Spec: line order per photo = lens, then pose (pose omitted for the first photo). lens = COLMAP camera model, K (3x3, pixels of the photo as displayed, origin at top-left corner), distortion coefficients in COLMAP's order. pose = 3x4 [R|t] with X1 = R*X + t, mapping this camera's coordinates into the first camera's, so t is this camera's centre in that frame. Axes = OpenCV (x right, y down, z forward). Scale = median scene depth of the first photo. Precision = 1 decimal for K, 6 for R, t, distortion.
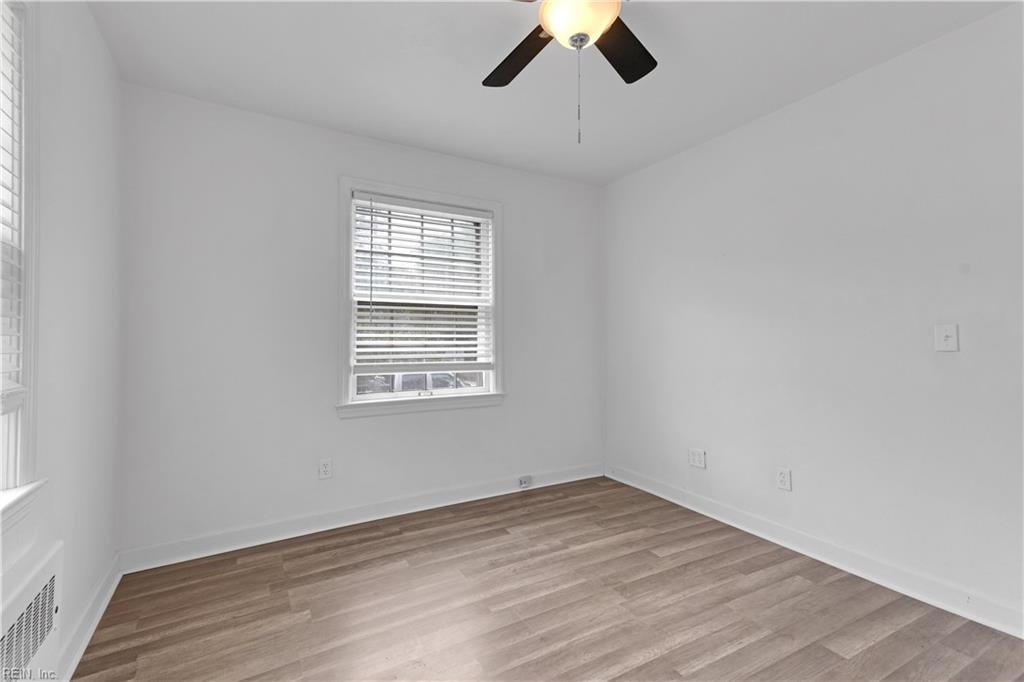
lens RADIAL K [[446.1, 0, 504.8], [0, 446.1, 326.1], [0, 0, 1]] dist [0.044914, -0.010463]
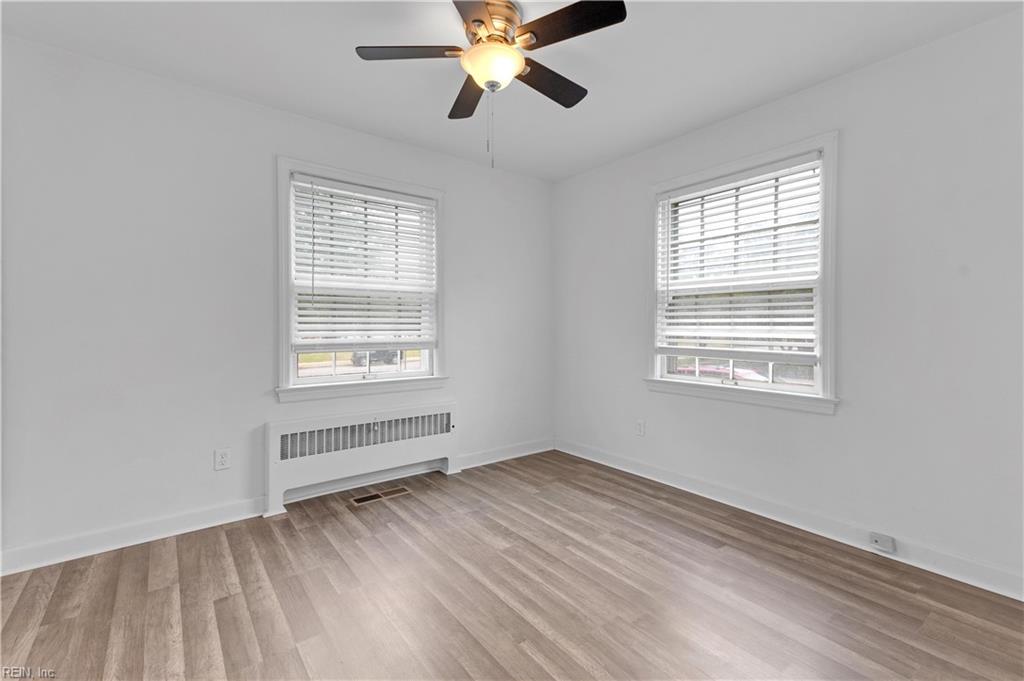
lens RADIAL K [[446.1, 0, 504.8], [0, 446.1, 325.6], [0, 0, 1]] dist [0.044914, -0.010463]
pose [[0.137796, 0.005475, -0.990446, 0.805970], [0.033838, 0.999375, 0.010232, 0.007986], [0.989883, -0.034924, 0.137524, 0.479807]]
